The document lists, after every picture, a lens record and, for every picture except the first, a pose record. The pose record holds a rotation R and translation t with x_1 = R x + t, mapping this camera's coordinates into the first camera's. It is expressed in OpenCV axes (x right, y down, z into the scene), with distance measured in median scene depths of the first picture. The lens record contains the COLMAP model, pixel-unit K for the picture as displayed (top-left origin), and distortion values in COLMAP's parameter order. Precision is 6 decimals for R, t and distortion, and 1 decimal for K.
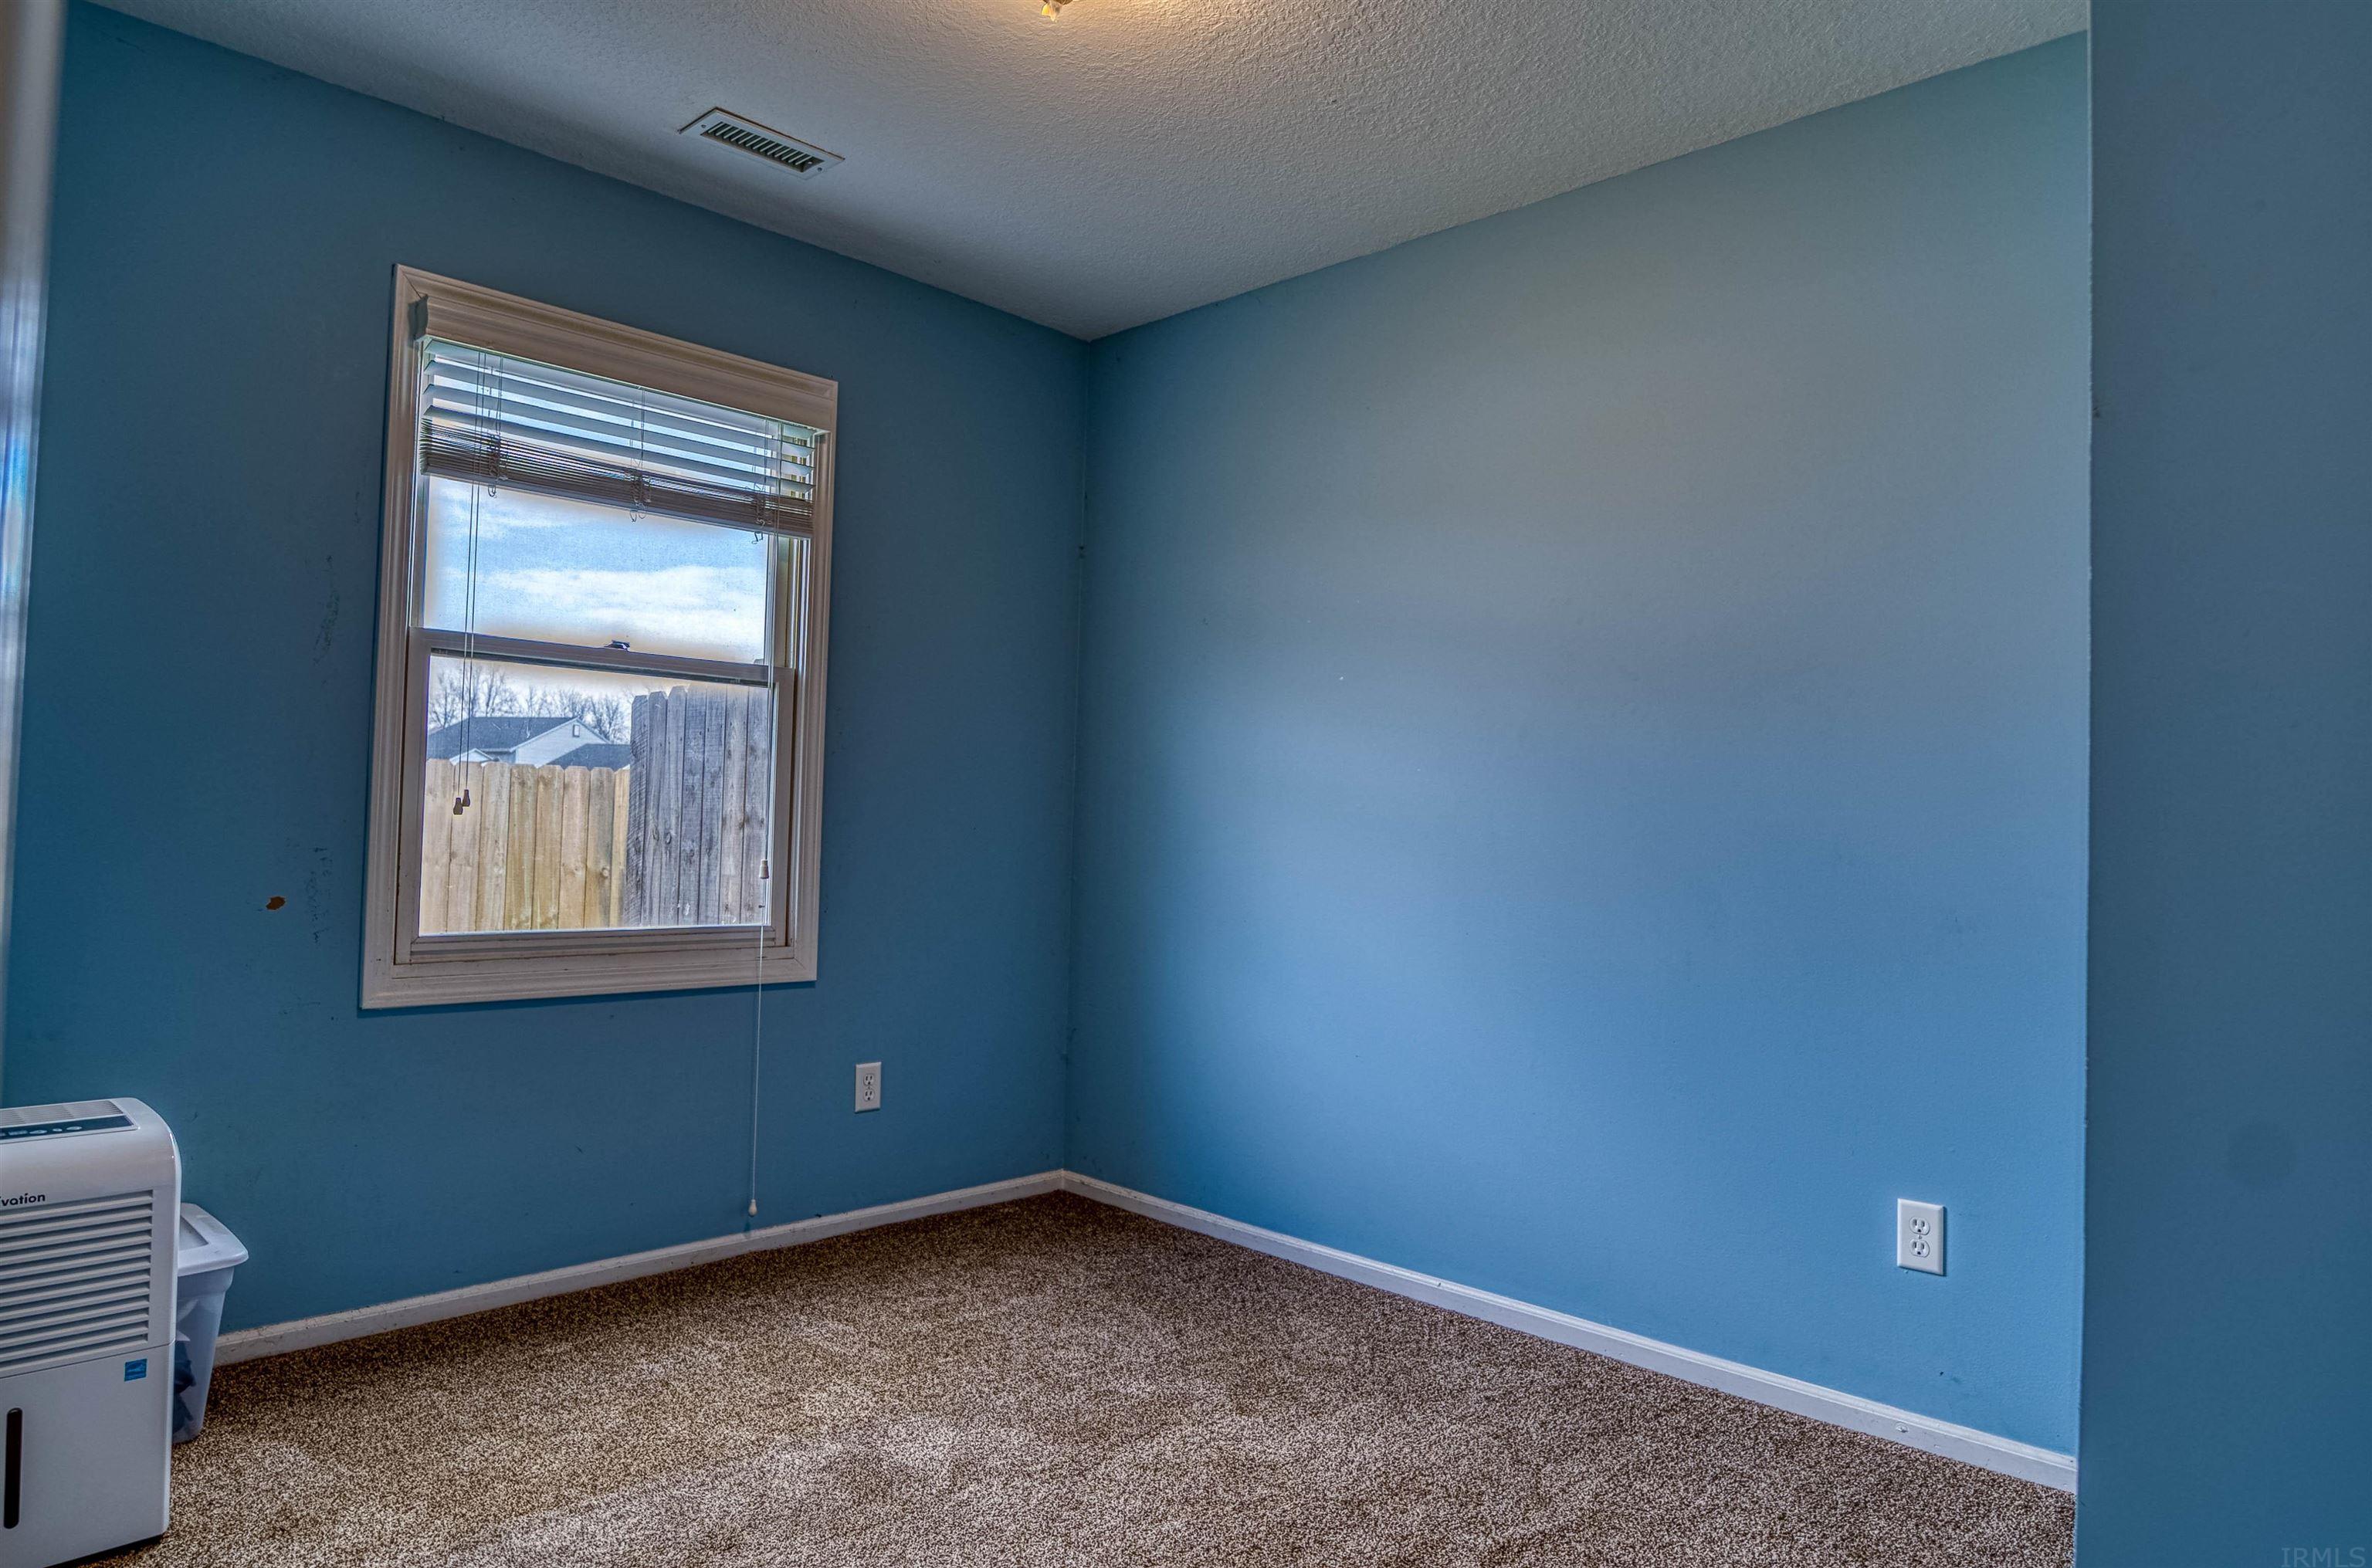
lens RADIAL K [[1452.5, 0, 1173.1], [0, 1452.5, 786.8], [0, 0, 1]] dist [-0.022898, 0.005150]
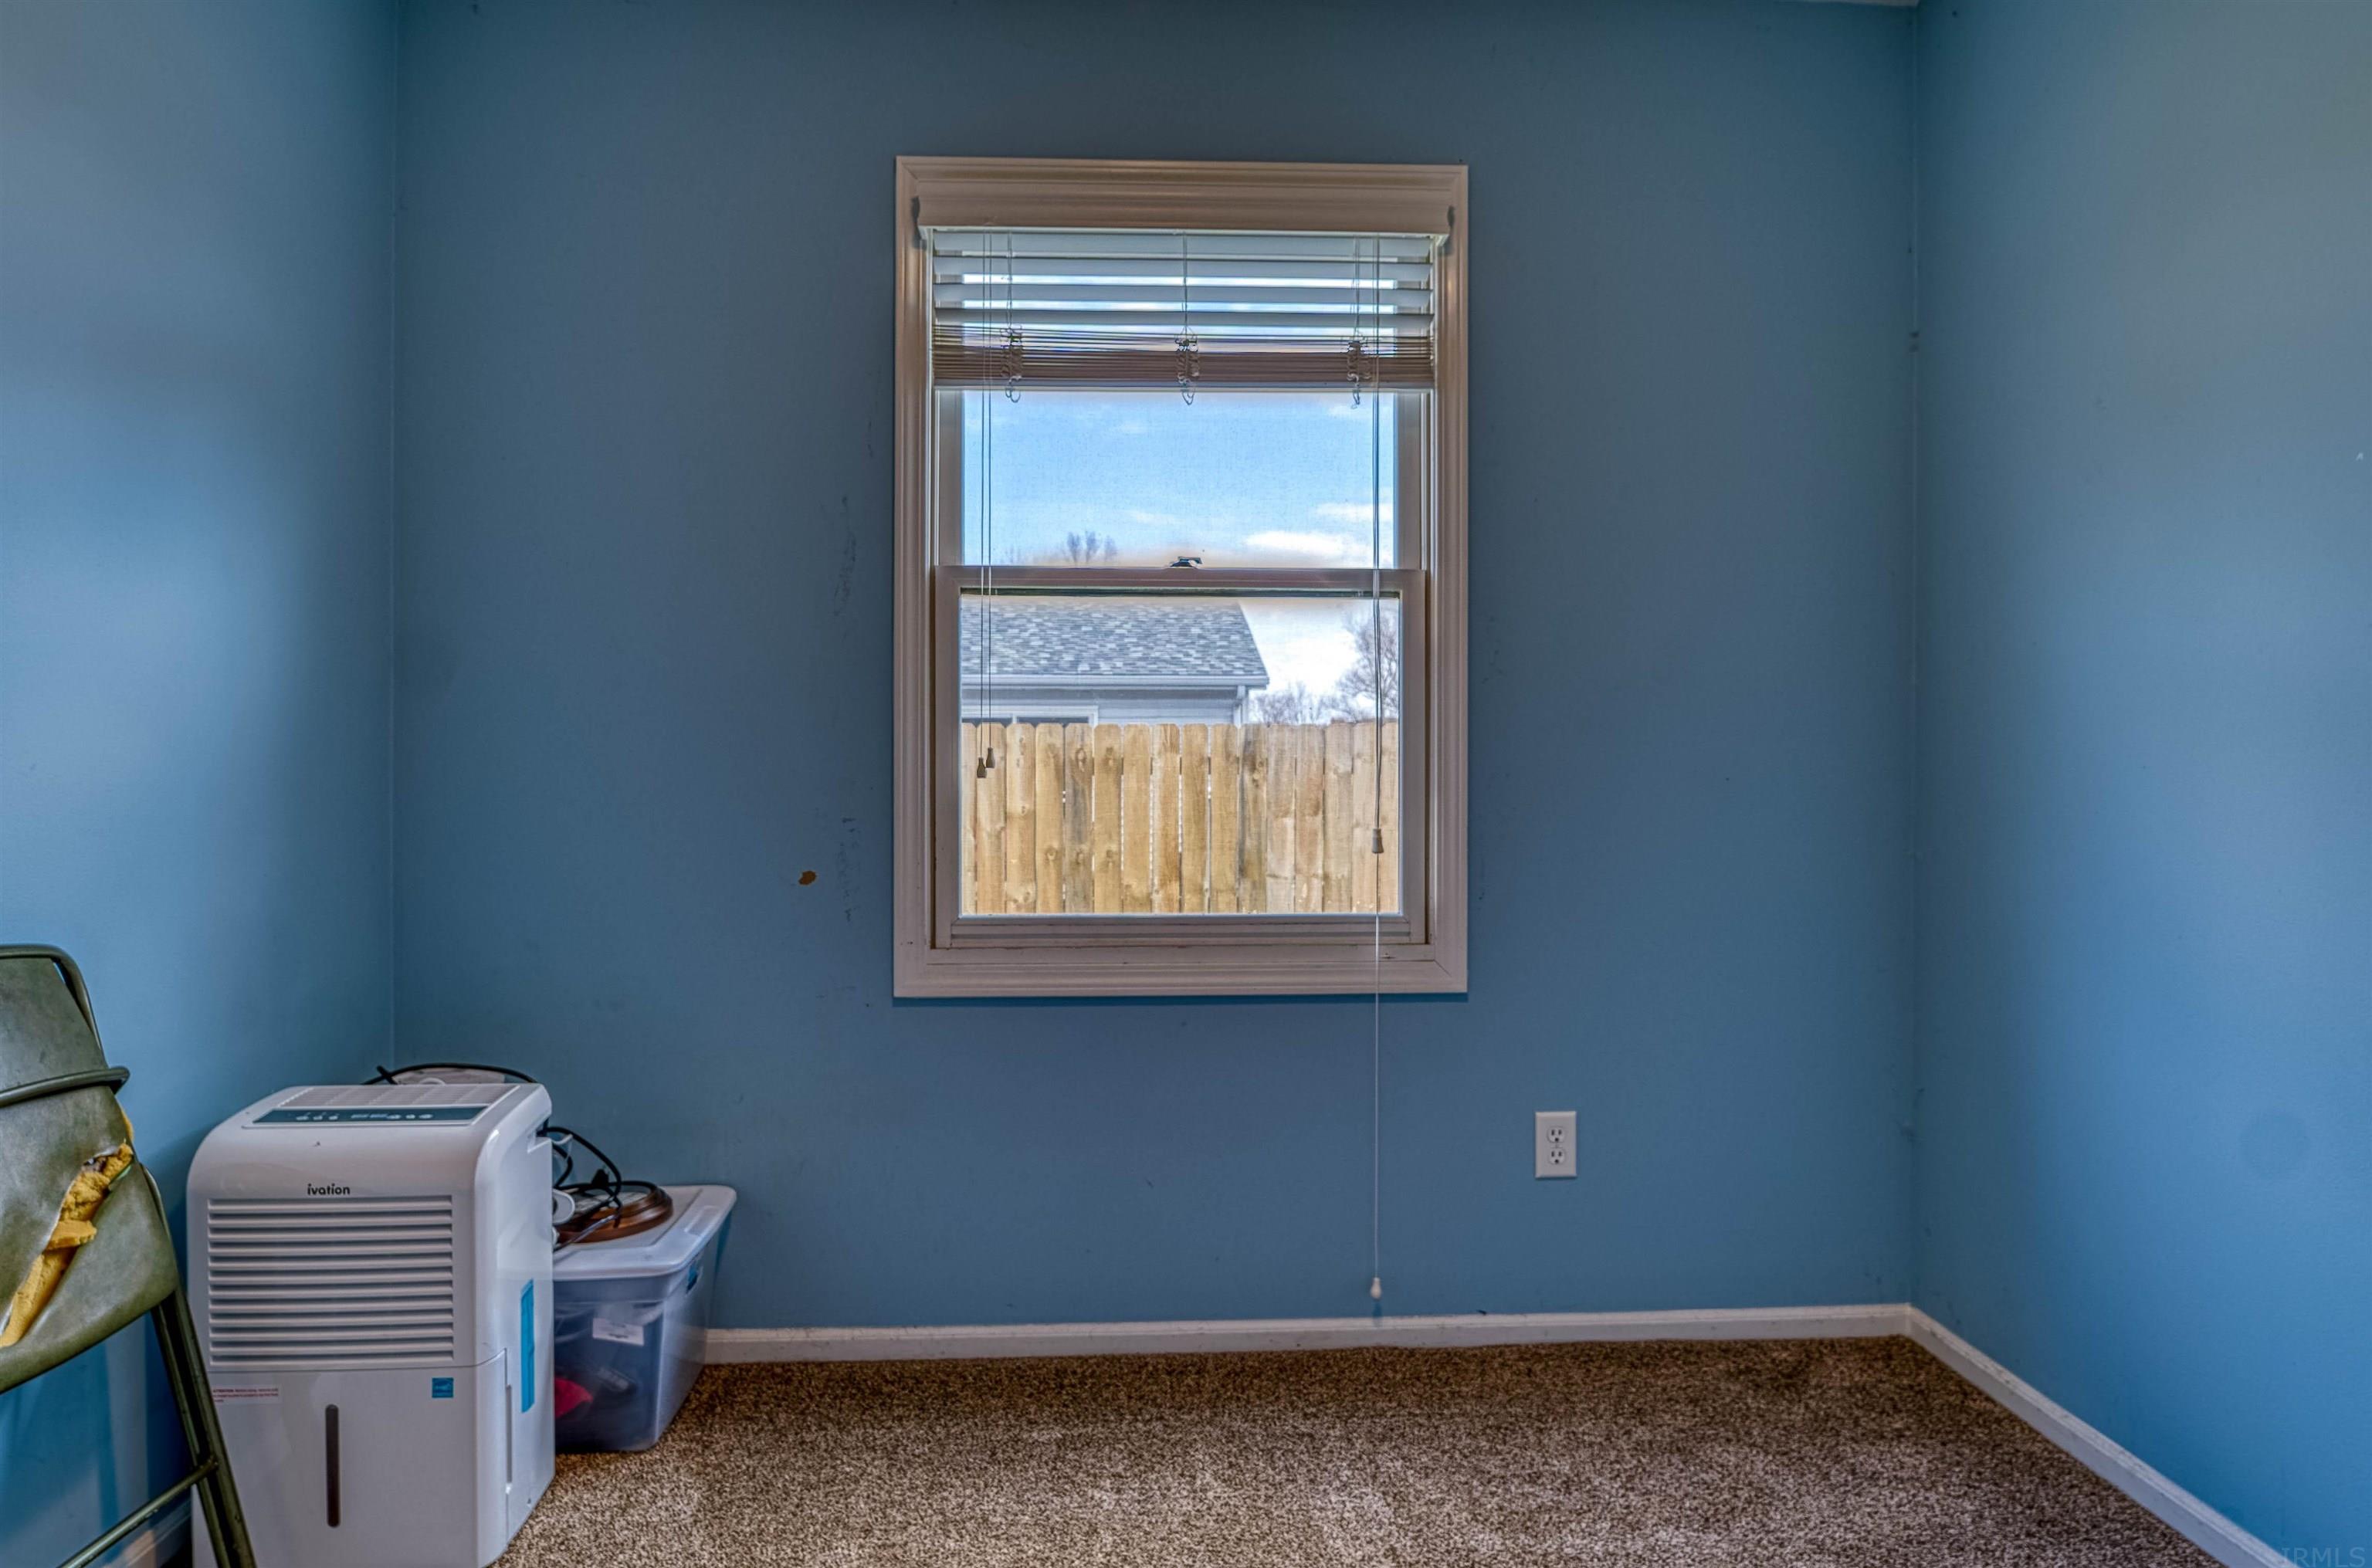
lens RADIAL K [[1452.5, 0, 1173.1], [0, 1452.5, 786.8], [0, 0, 1]] dist [-0.022898, 0.005150]
pose [[0.734115, -0.021856, -0.678673, 0.159486], [0.038817, 0.999198, 0.009810, 0.018559], [0.677915, -0.033546, 0.734375, 0.403541]]
